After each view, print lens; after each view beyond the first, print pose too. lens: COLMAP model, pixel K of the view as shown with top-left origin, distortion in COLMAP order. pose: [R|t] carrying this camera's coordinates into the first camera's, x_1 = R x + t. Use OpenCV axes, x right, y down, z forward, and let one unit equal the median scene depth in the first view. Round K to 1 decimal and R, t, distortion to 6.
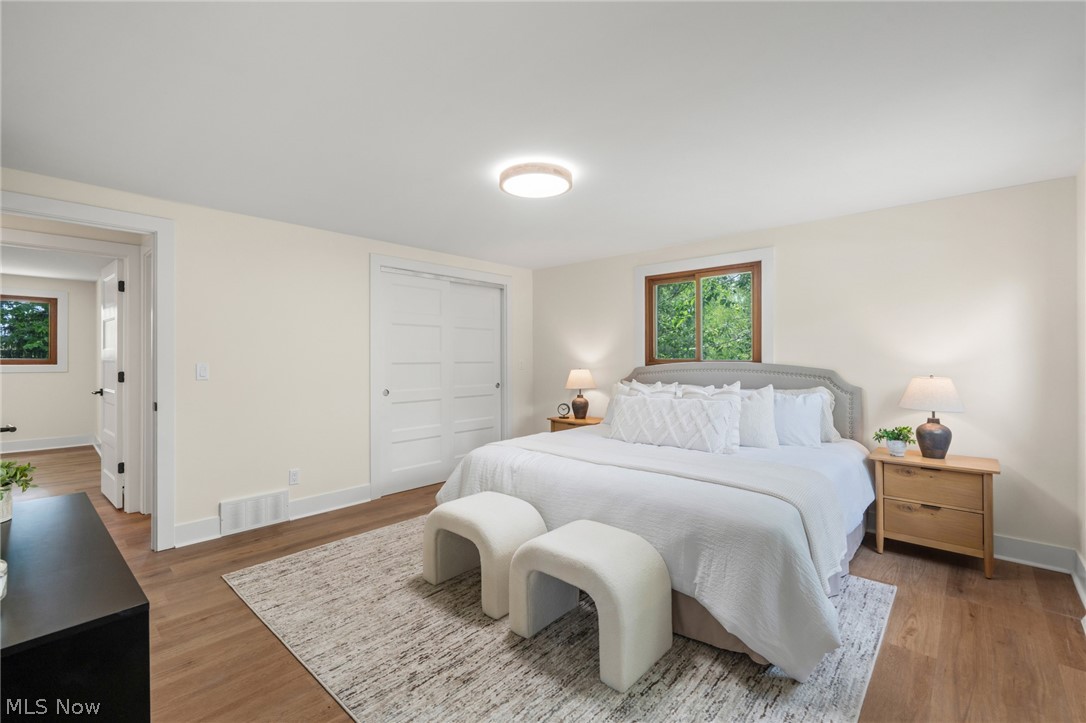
lens RADIAL K [[474.8, 0, 544.7], [0, 474.8, 353.4], [0, 0, 1]] dist [-0.001414, 0.000134]
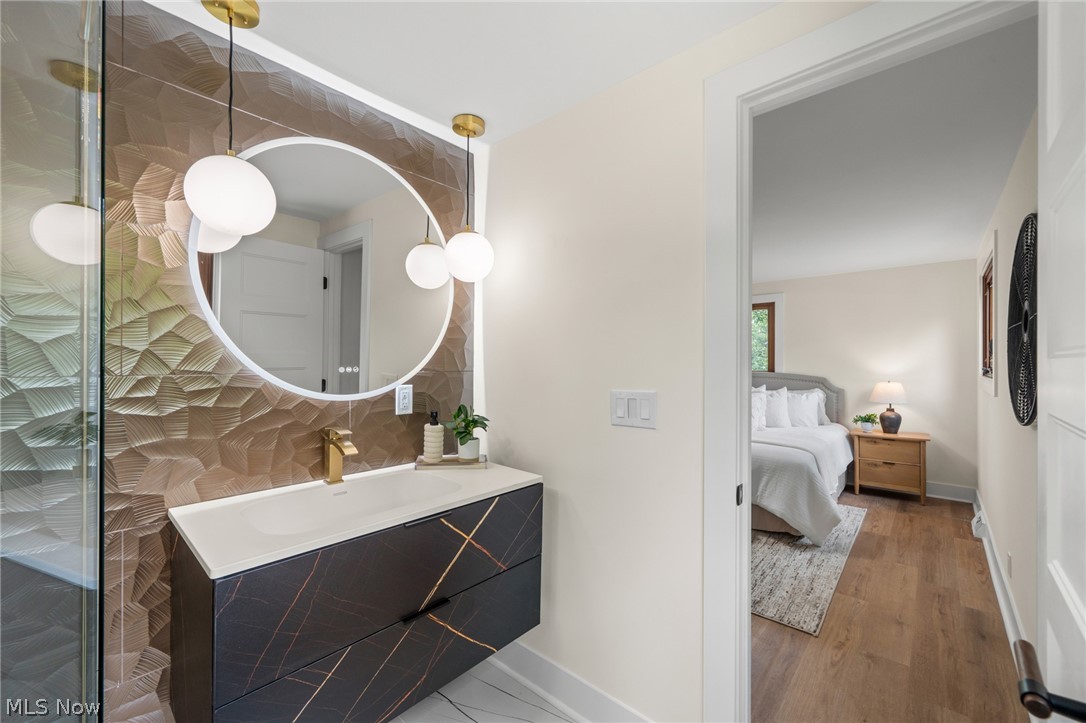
lens RADIAL K [[430.3, 0, 543.0], [0, 430.3, 361.5], [0, 0, 1]] dist [-0.016837, -0.000043]
pose [[0.999969, 0.000848, -0.007863, -0.330281], [-0.000848, 1.000000, -0.000036, -0.017482], [0.007863, 0.000043, 0.999969, -0.430754]]
